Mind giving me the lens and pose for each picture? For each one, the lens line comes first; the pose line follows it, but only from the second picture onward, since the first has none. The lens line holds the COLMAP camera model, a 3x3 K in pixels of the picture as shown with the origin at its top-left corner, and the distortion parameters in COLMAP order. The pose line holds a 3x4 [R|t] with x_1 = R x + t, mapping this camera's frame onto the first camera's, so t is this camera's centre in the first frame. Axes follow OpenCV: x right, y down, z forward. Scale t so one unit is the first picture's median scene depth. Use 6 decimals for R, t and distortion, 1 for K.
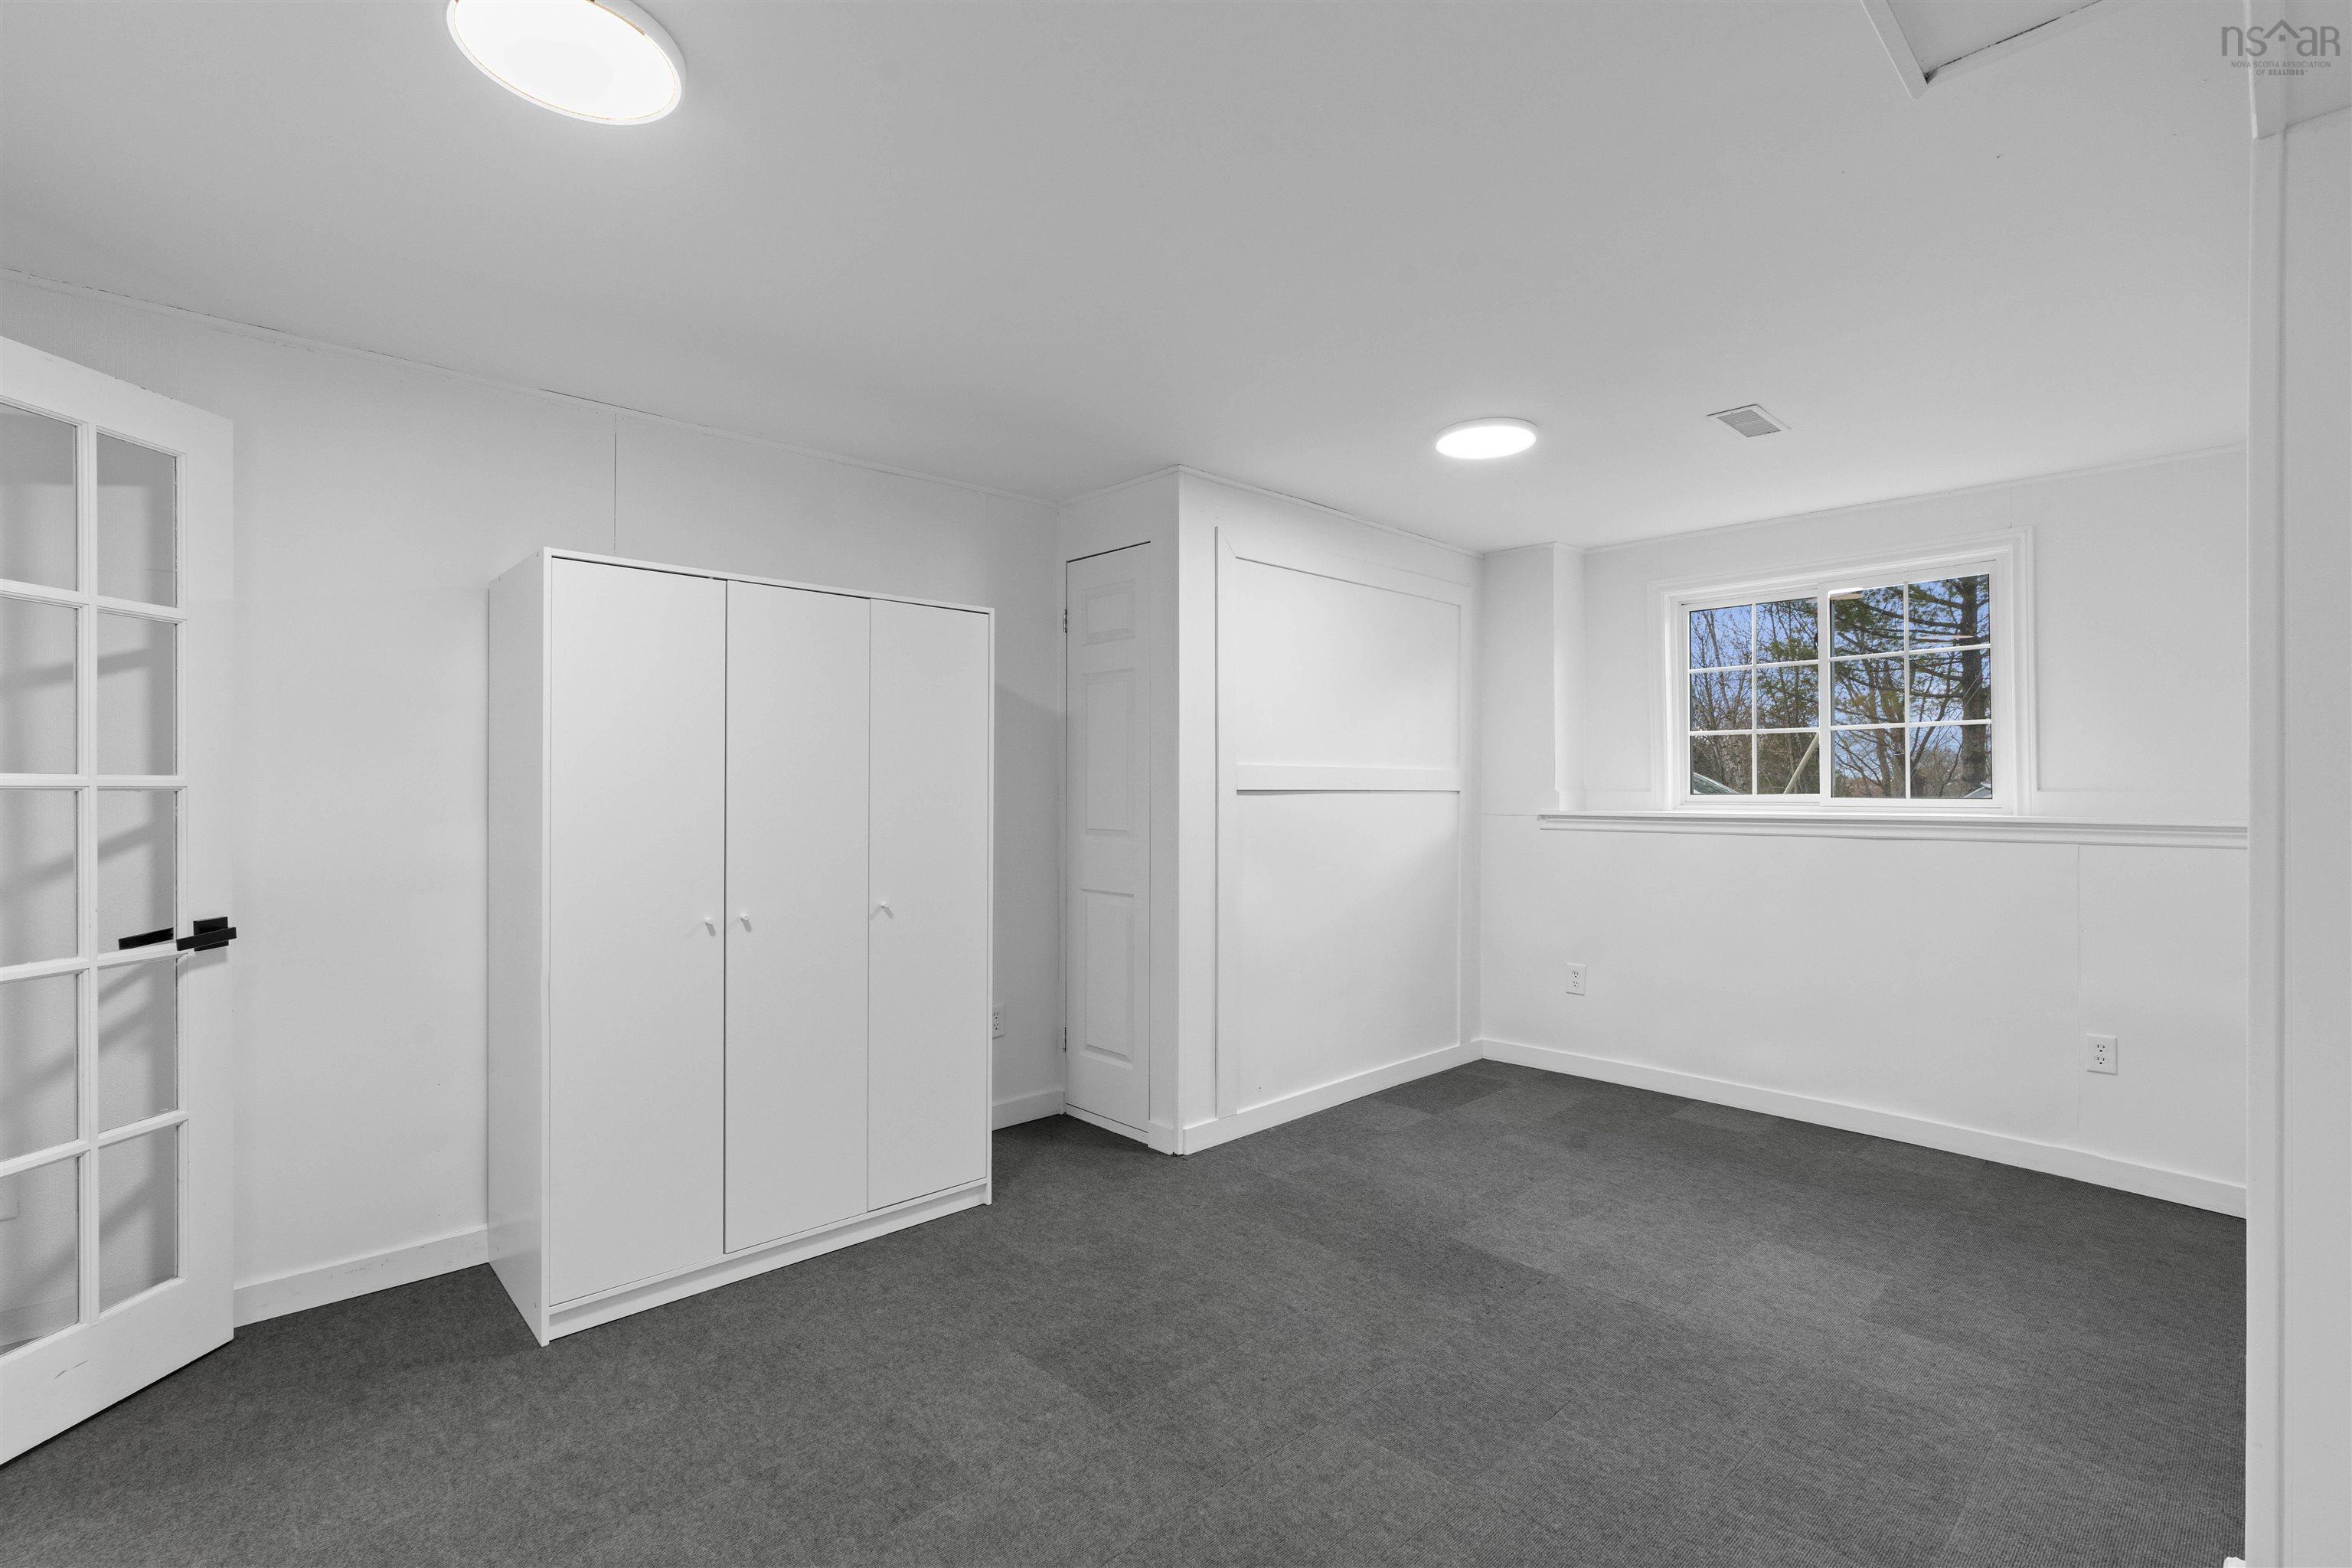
lens RADIAL K [[1057.3, 0, 1166.7], [0, 1057.3, 780.6], [0, 0, 1]] dist [-0.000810, 0.000638]
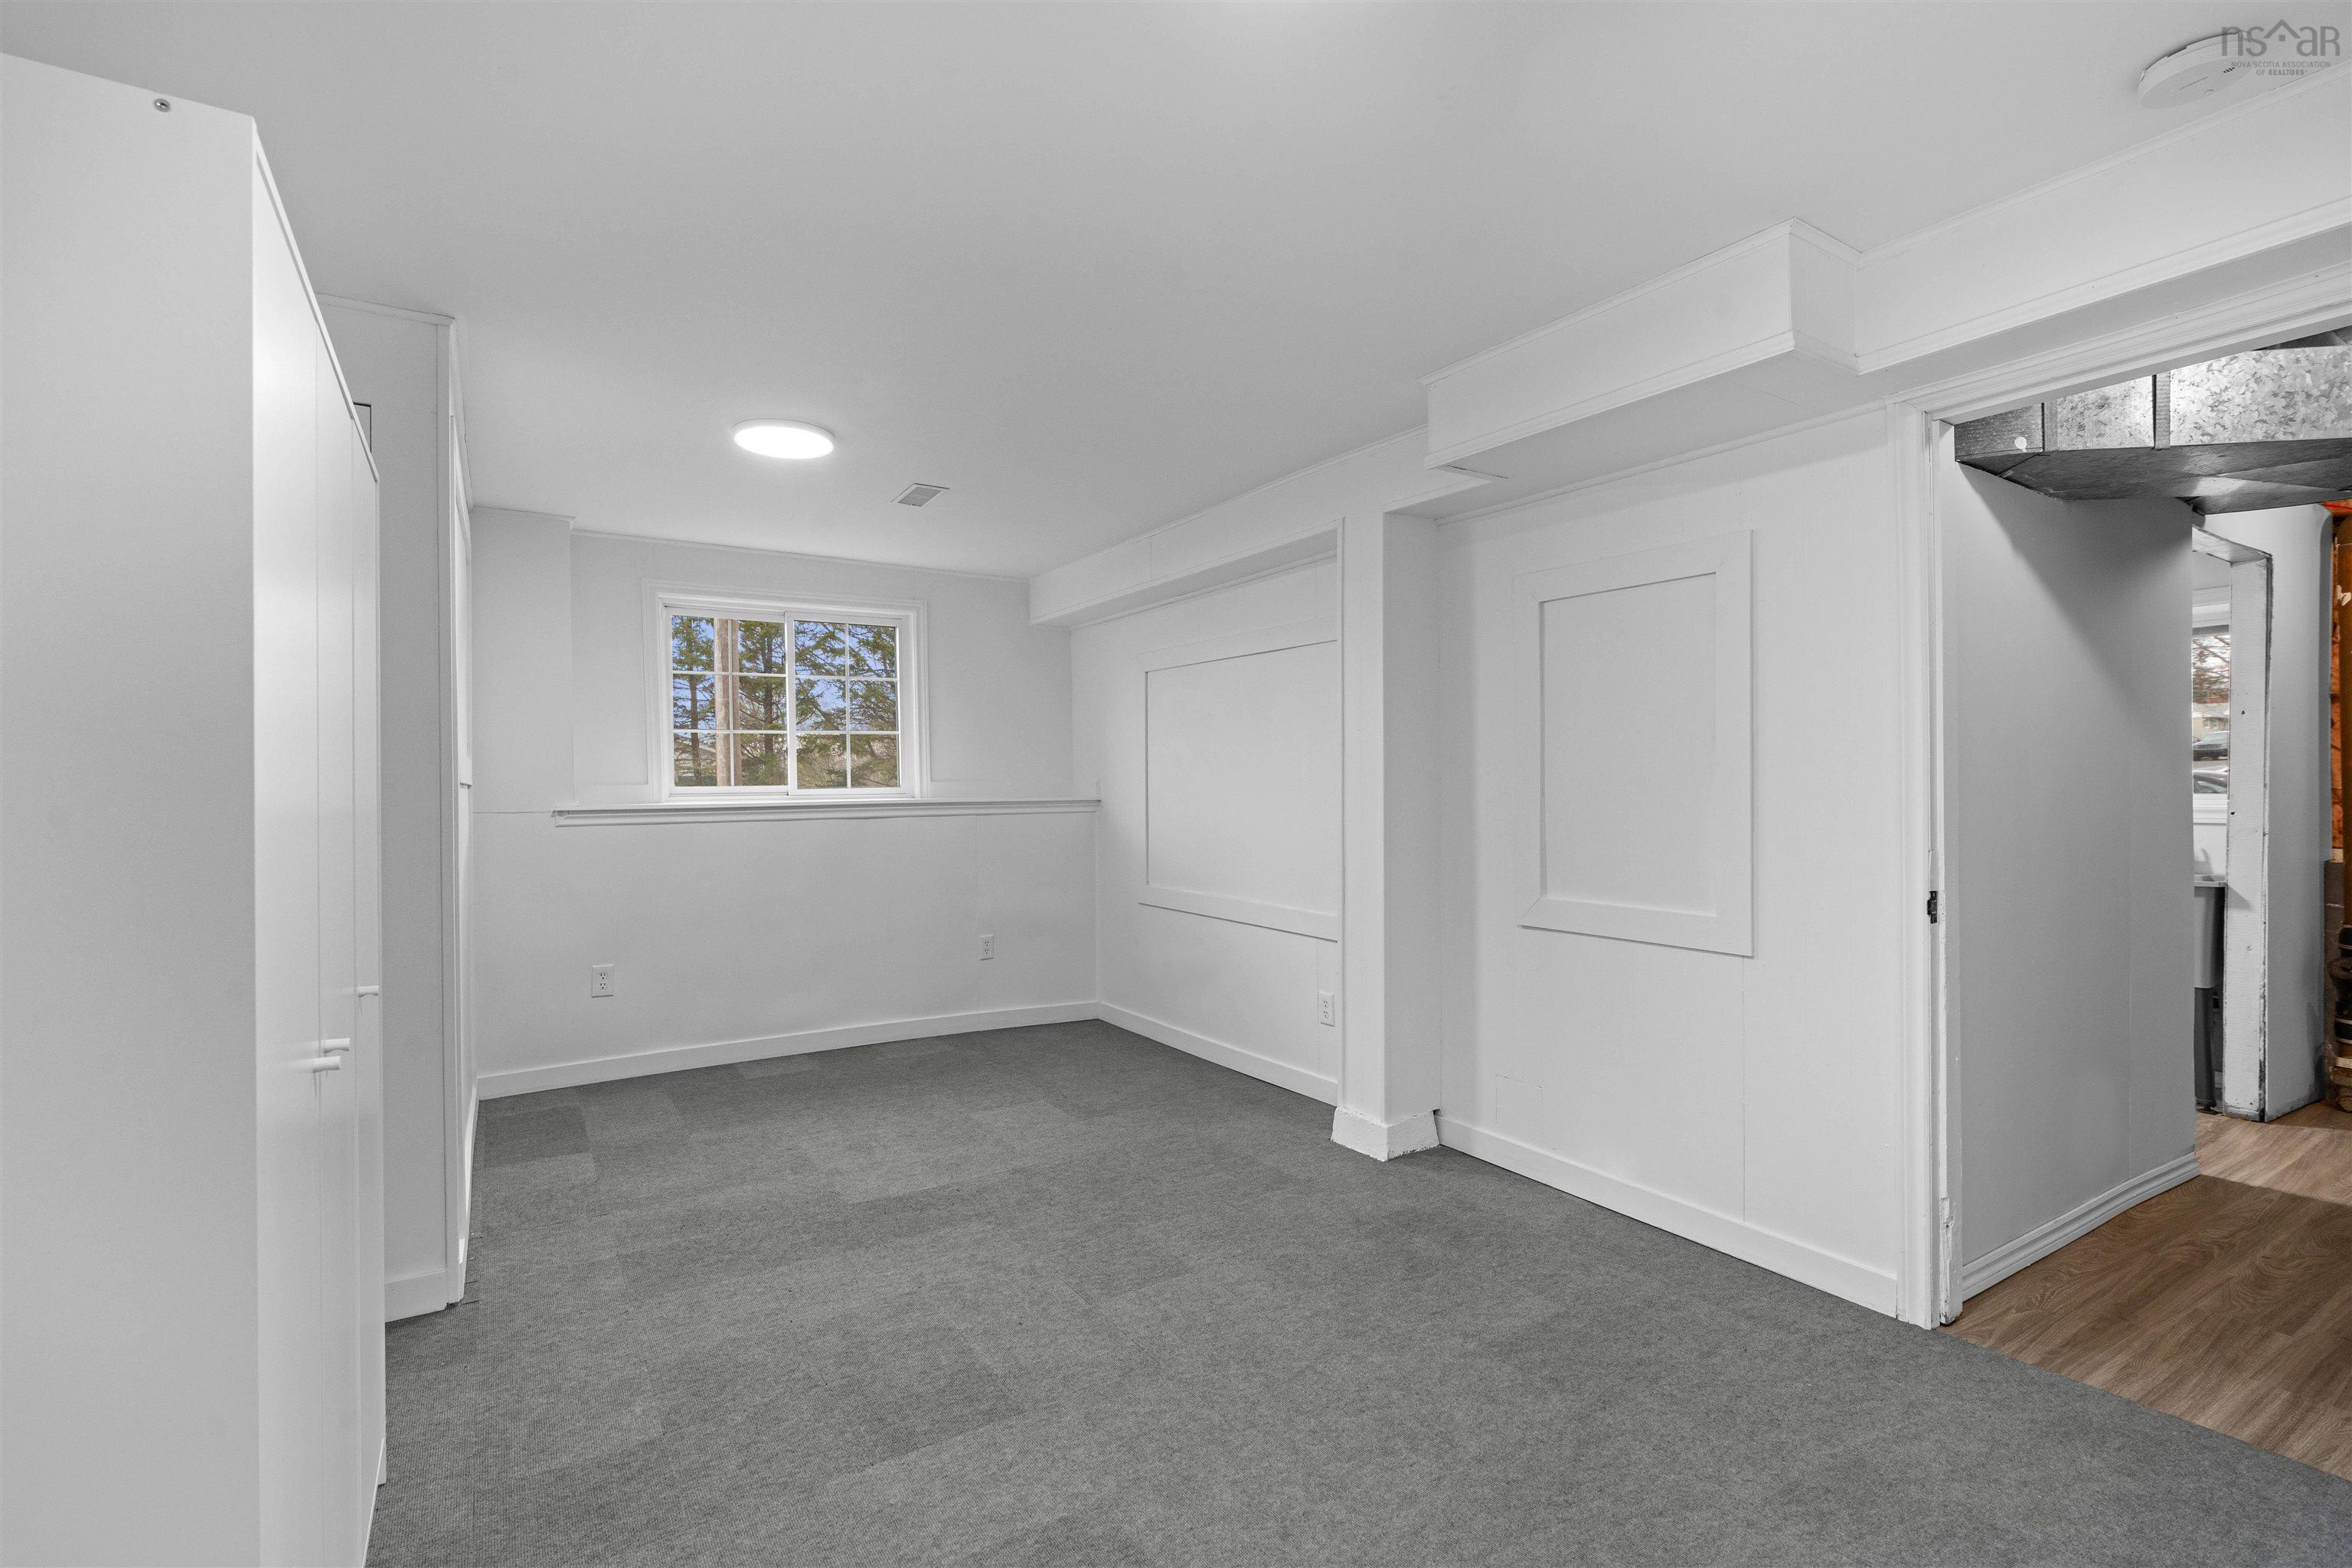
lens RADIAL K [[1057.3, 0, 1166.7], [0, 1057.3, 780.6], [0, 0, 1]] dist [-0.000810, 0.000638]
pose [[0.200014, -0.001010, 0.979793, -0.524975], [0.001227, 0.999999, 0.000780, 0.007200], [-0.979792, 0.001046, 0.200015, 0.359668]]
